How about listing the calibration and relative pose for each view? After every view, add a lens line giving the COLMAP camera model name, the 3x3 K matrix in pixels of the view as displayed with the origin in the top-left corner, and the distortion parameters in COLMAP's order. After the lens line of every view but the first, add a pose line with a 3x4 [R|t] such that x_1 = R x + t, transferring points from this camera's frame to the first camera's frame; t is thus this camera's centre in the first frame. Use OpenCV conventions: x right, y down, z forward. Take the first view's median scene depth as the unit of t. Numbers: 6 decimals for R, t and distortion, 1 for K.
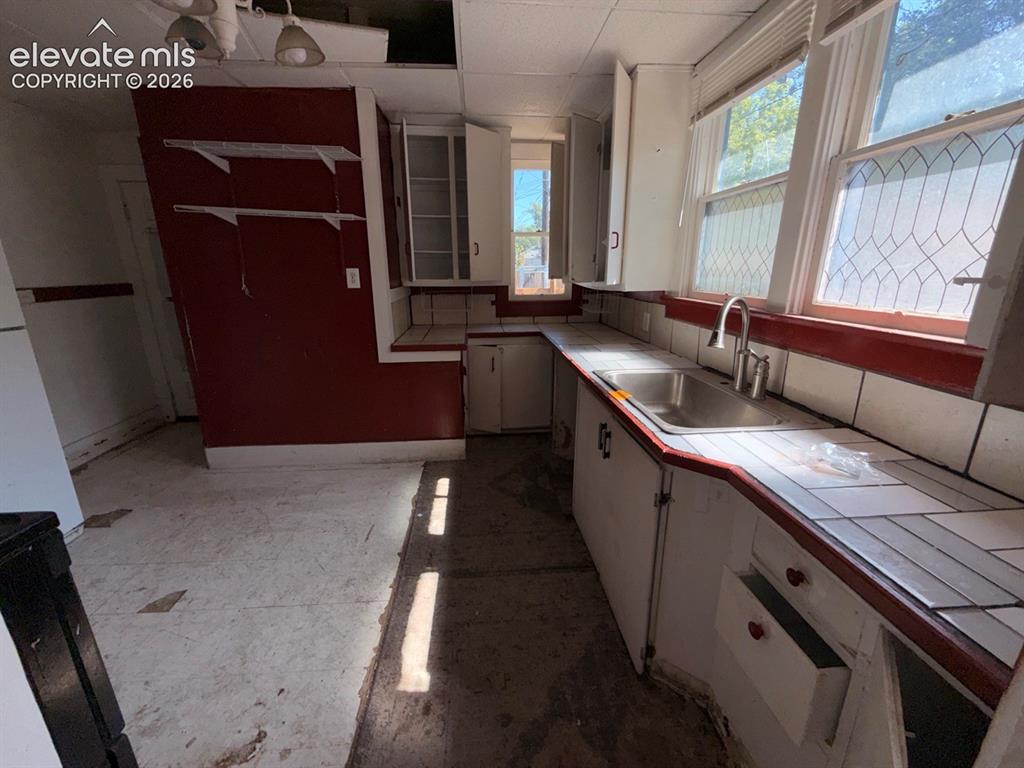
lens RADIAL K [[410.8, 0, 508.4], [0, 410.8, 382.9], [0, 0, 1]] dist [0.000298, -0.000432]
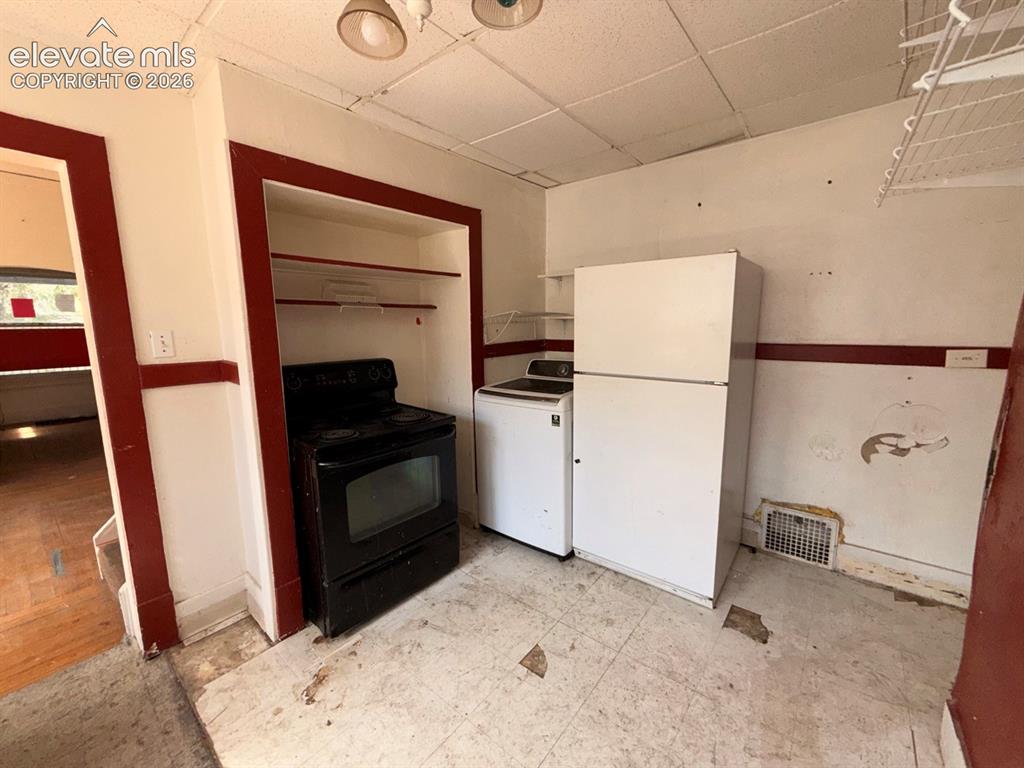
lens RADIAL K [[410.8, 0, 511.4], [0, 410.8, 382.1], [0, 0, 1]] dist [0.000298, -0.000432]
pose [[-0.688727, 0.120229, -0.714982, -0.176638], [-0.181204, 0.926313, 0.330316, -0.376979], [0.702011, 0.357055, -0.616191, 1.284613]]
